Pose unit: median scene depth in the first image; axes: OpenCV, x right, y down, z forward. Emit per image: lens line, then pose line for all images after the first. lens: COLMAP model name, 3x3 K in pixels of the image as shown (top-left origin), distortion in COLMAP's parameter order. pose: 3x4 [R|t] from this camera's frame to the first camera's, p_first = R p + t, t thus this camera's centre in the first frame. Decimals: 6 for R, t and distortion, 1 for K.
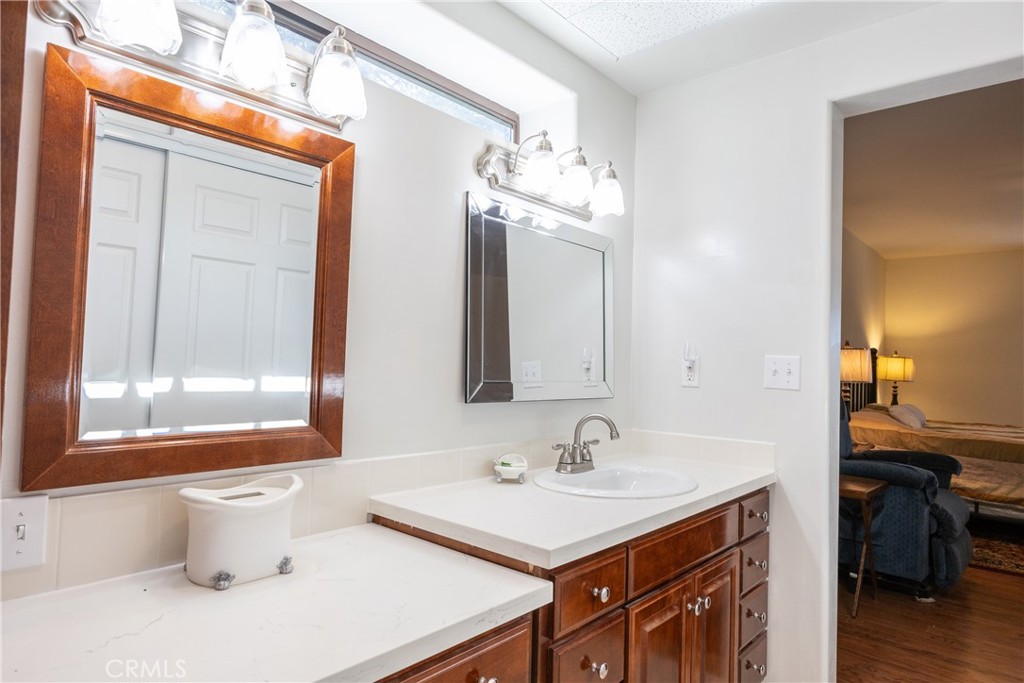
lens RADIAL K [[592.3, 0, 512.0], [0, 592.3, 341.5], [0, 0, 1]] dist [-0.004216, -0.001156]
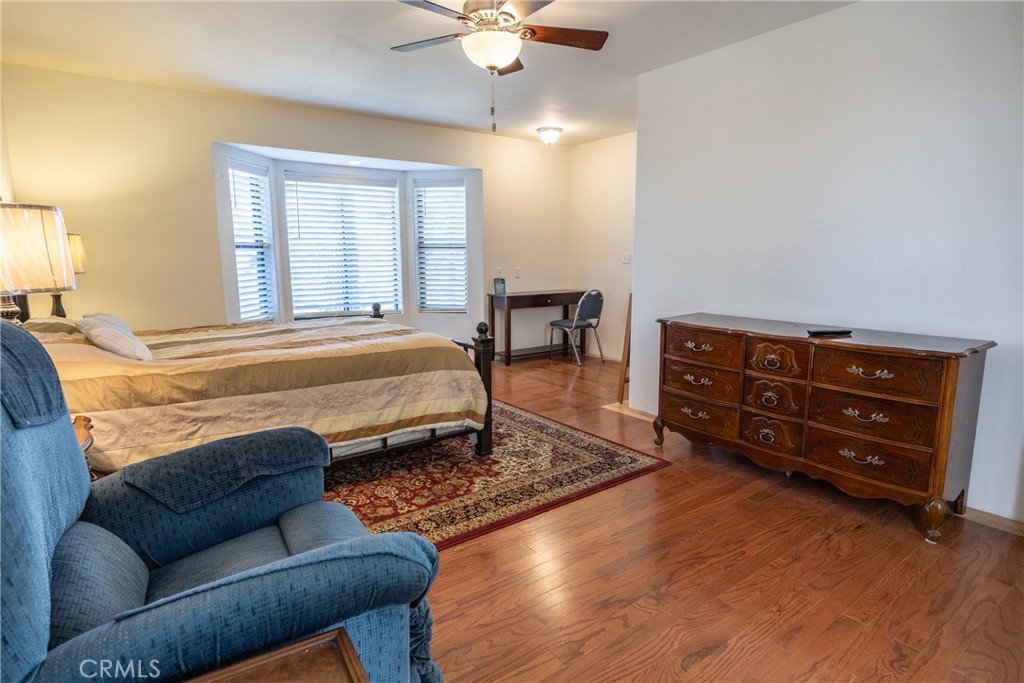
lens RADIAL K [[550.6, 0, 512.0], [0, 550.6, 341.5], [0, 0, 1]] dist [-0.047841, 0.000116]
pose [[0.193852, -0.186935, 0.963056, 0.292033], [-0.019707, 0.980738, 0.194333, 0.027696], [-0.980833, -0.056650, 0.186434, 0.625405]]
